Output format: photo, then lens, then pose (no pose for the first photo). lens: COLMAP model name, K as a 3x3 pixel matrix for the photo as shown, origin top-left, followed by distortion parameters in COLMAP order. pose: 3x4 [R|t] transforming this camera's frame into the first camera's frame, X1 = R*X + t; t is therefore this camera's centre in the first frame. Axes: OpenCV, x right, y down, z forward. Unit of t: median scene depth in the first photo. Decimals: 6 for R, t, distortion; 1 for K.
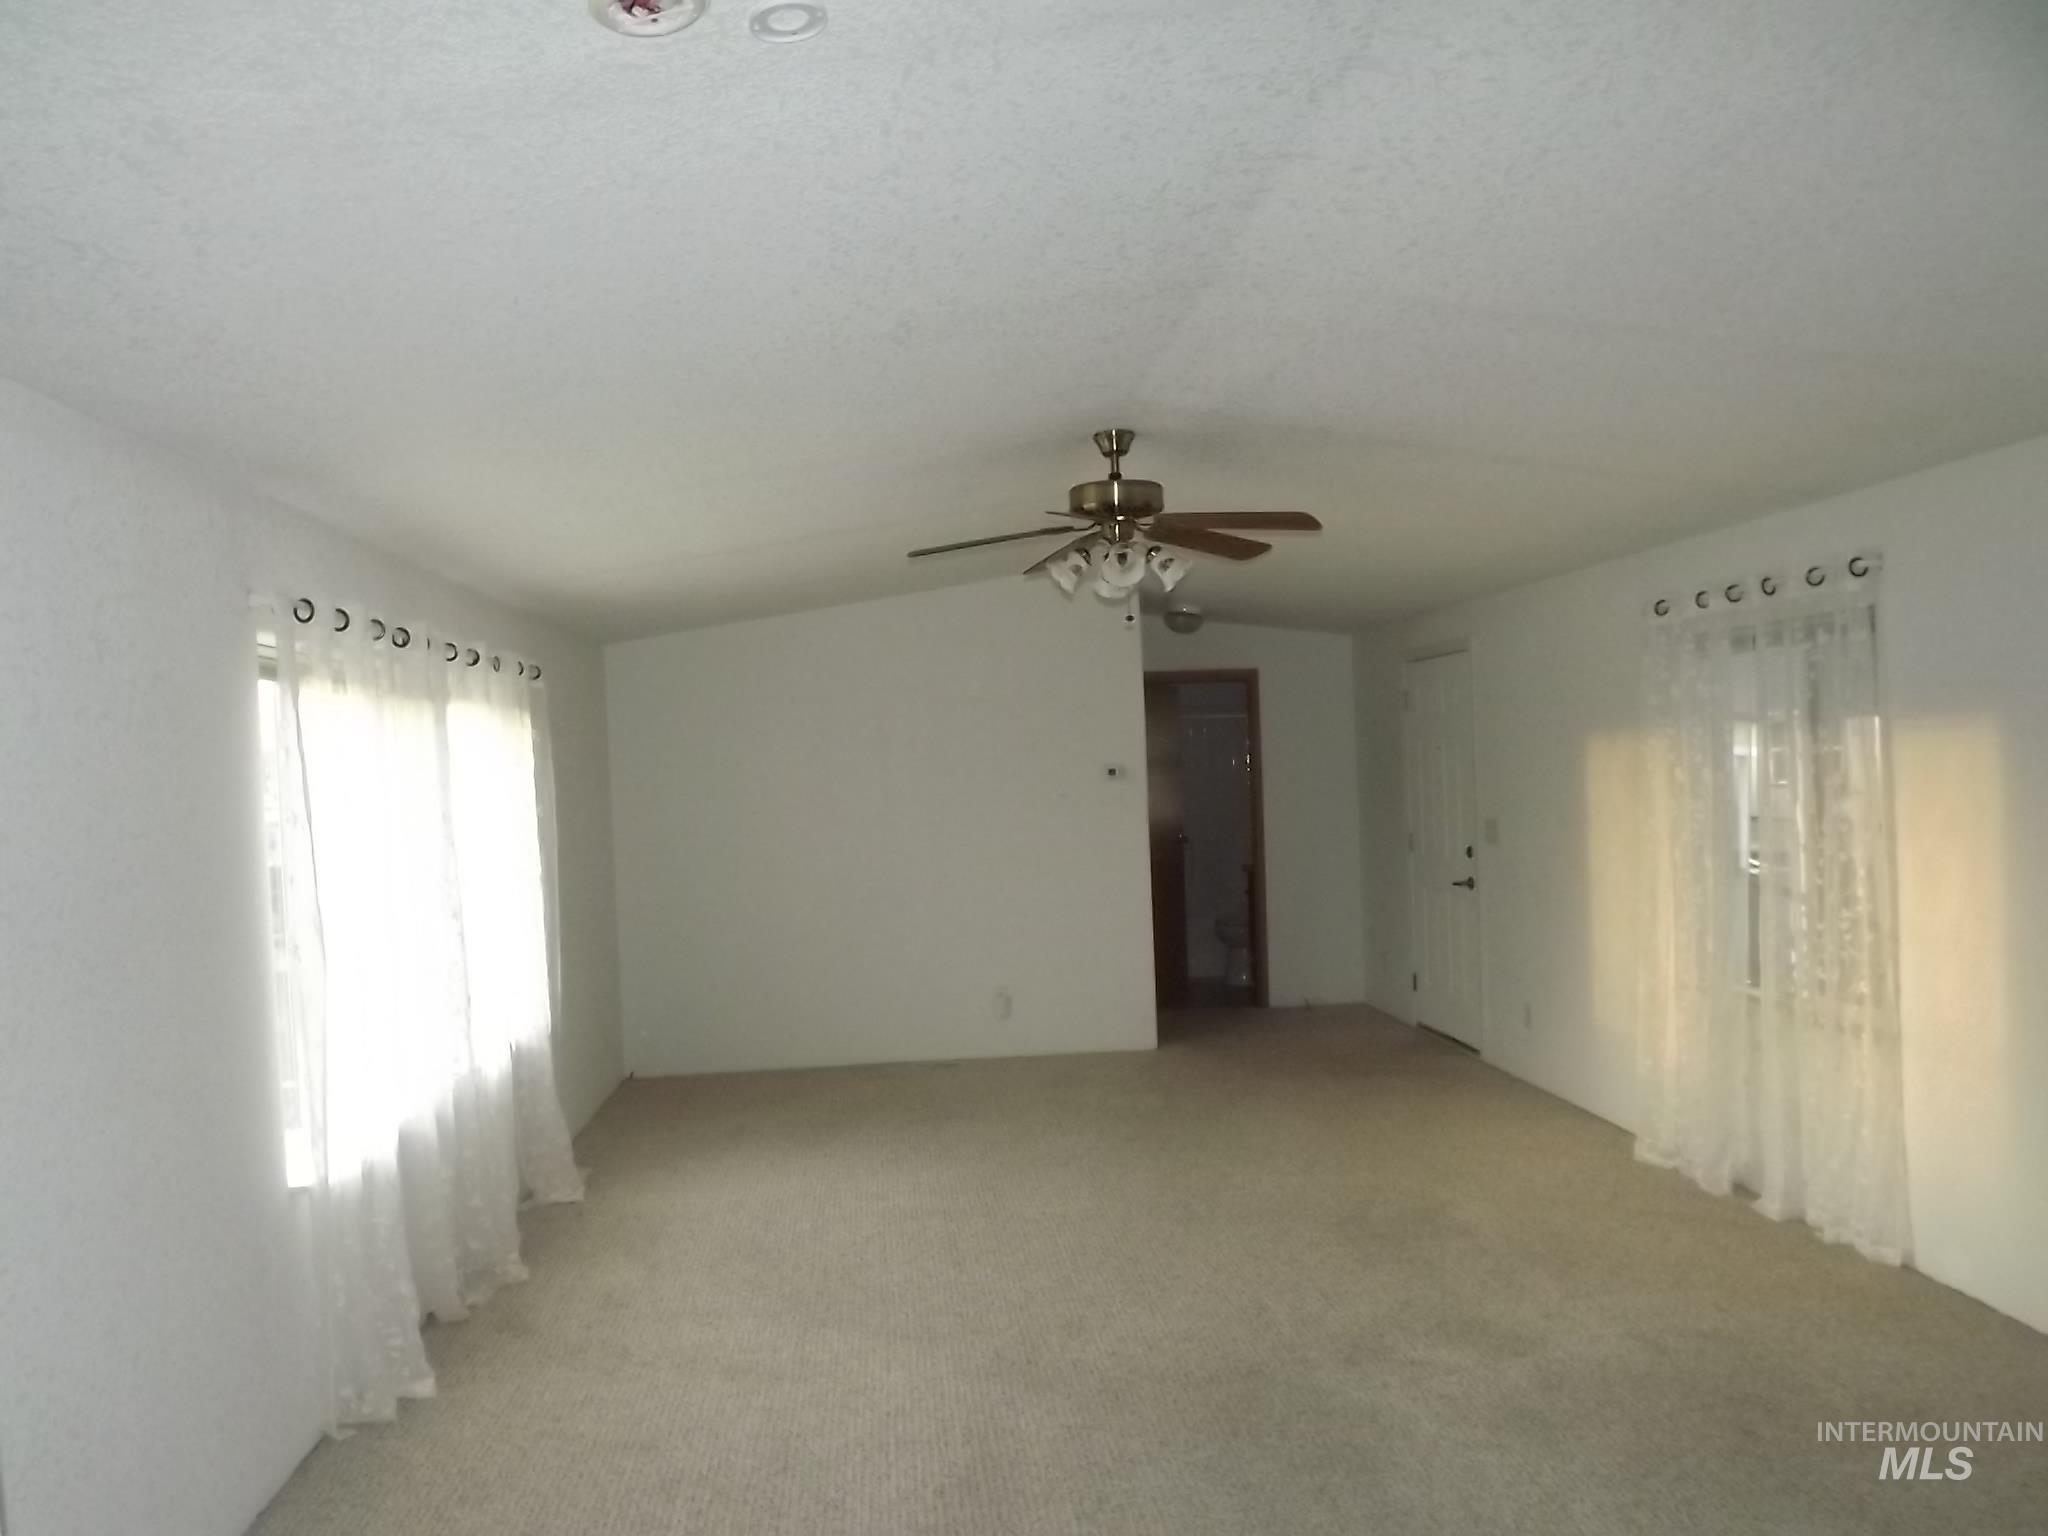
lens RADIAL K [[1540.6, 0, 1024.0], [0, 1540.6, 768.0], [0, 0, 1]] dist [0.034811, -0.002146]
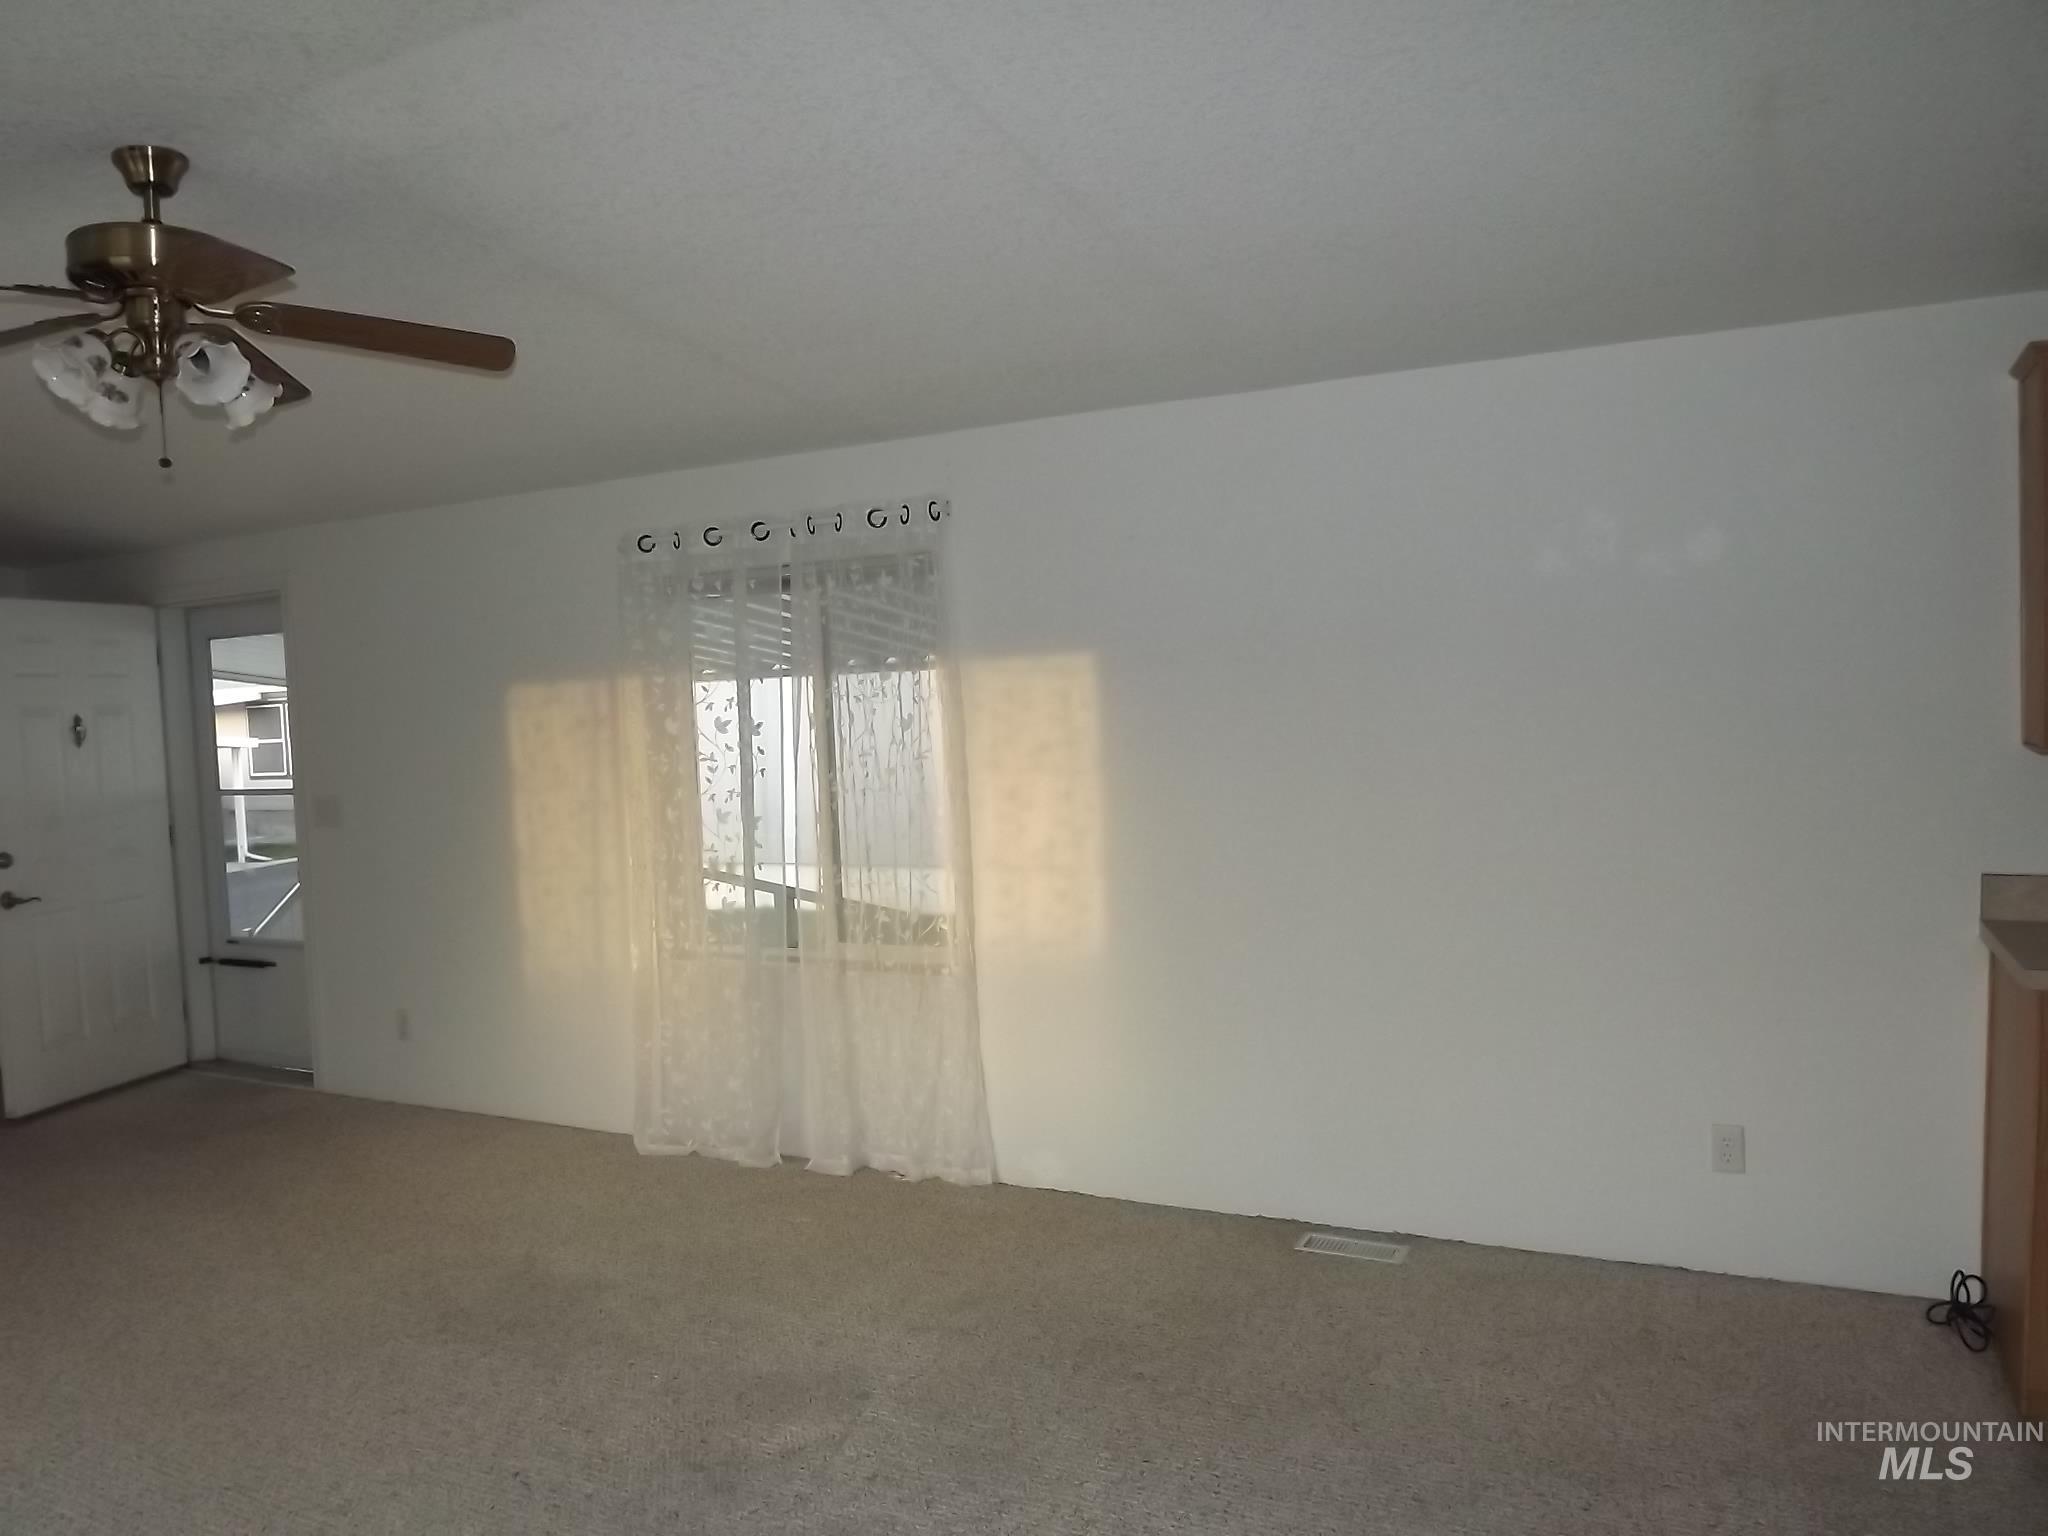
lens RADIAL K [[1504.1, 0, 997.4], [0, 1504.1, 787.0], [0, 0, 1]] dist [-0.054742, -0.001453]
pose [[0.545103, -0.033412, 0.837703, -0.249959], [0.024325, 0.999415, 0.024033, 0.026512], [-0.838016, 0.007276, 0.545597, 0.410727]]
